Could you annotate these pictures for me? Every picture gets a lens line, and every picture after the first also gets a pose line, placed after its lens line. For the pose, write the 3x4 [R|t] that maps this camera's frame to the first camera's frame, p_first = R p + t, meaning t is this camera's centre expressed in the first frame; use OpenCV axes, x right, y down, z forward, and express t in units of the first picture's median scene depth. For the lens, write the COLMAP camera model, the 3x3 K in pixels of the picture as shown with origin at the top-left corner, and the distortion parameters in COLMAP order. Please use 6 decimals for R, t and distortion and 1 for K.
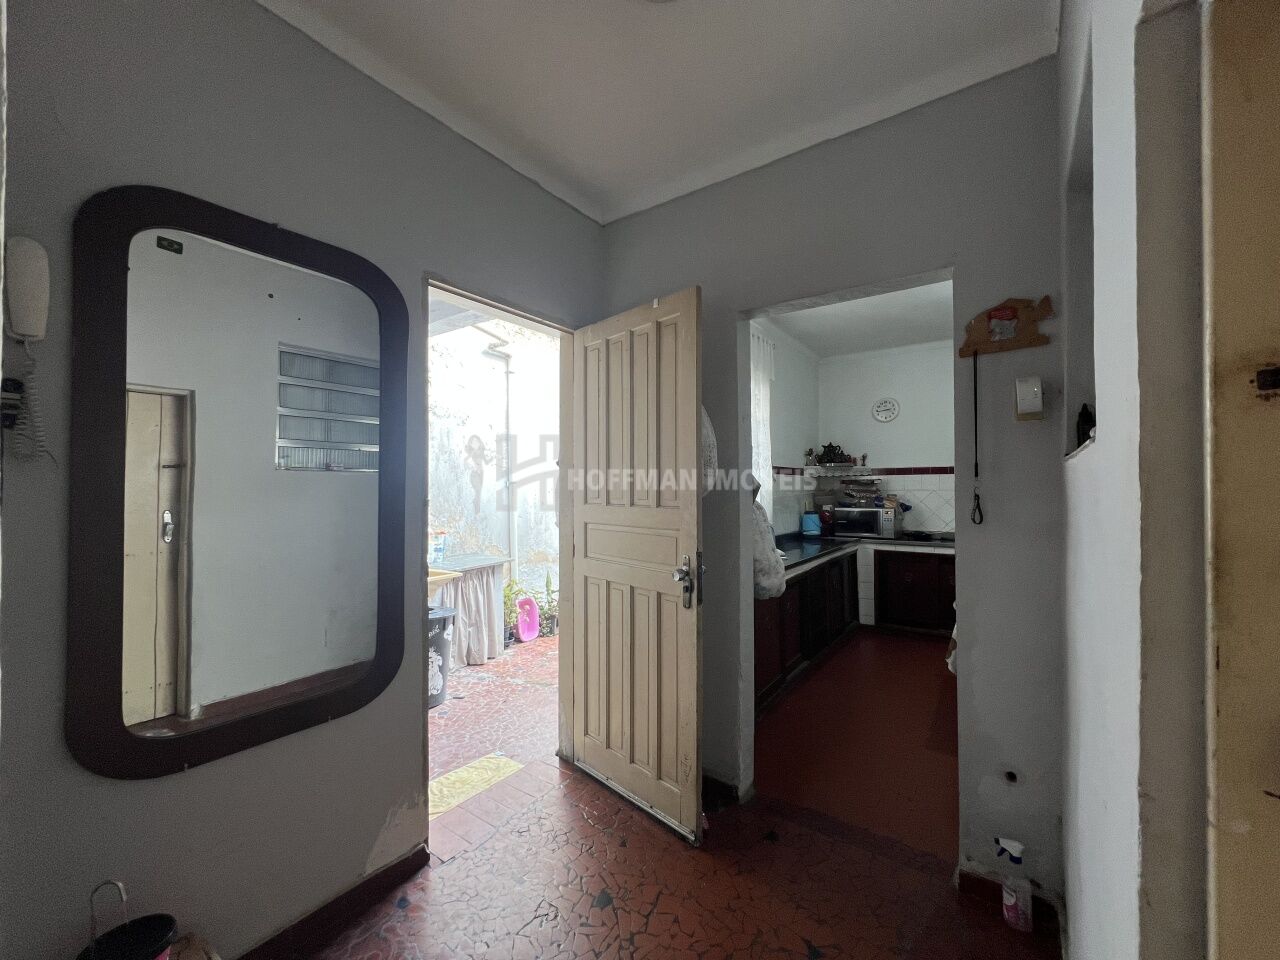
lens RADIAL K [[508.4, 0, 641.0], [0, 508.4, 485.1], [0, 0, 1]] dist [0.000576, 0.000073]
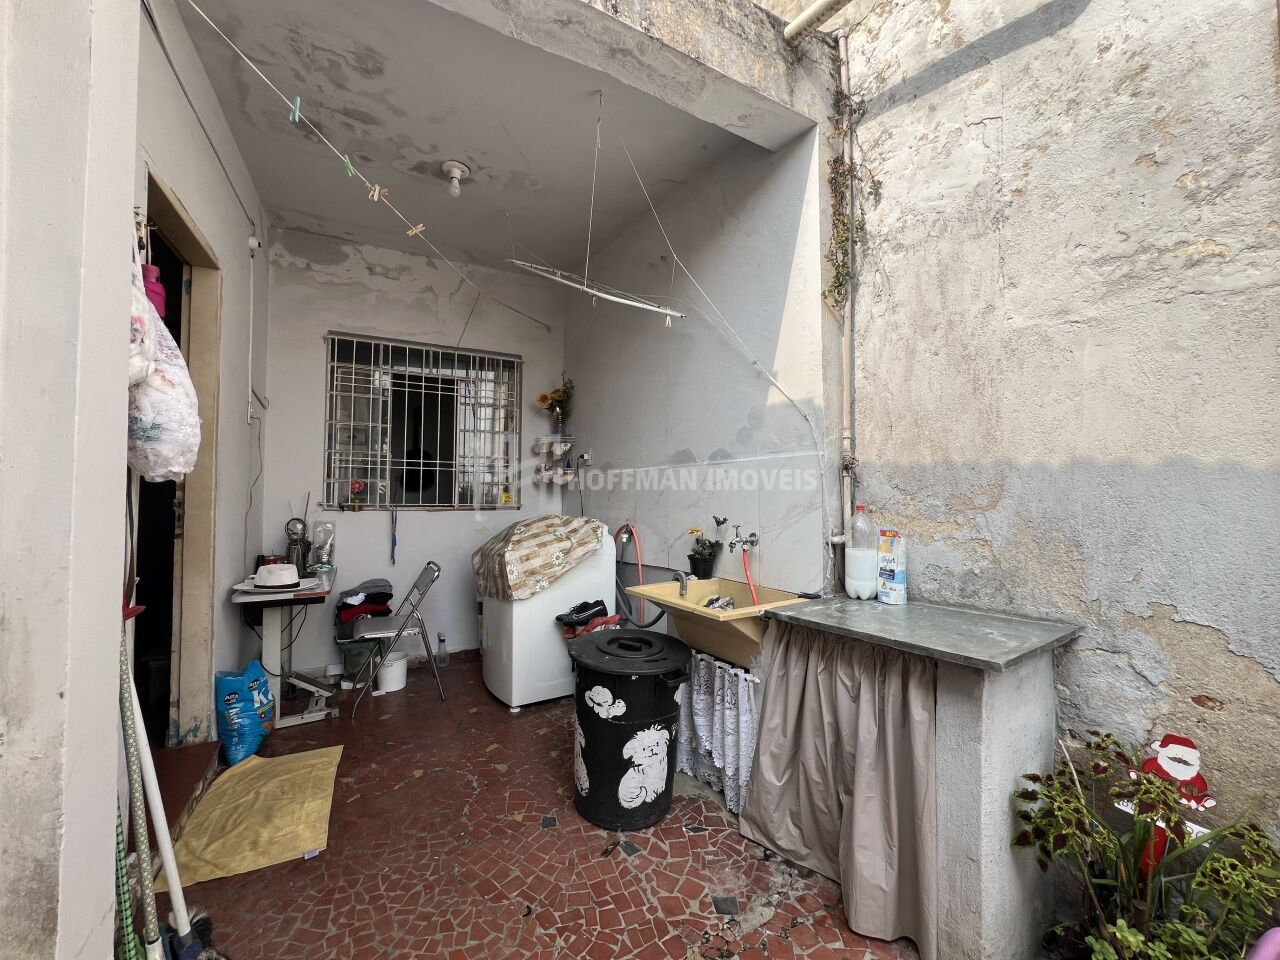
lens RADIAL K [[508.4, 0, 641.0], [0, 508.4, 485.1], [0, 0, 1]] dist [0.000576, 0.000073]
pose [[-0.443692, -0.027050, -0.895771, 0.059739], [-0.003746, 0.999592, -0.028330, 0.070584], [0.896171, -0.009214, -0.443612, 1.031425]]
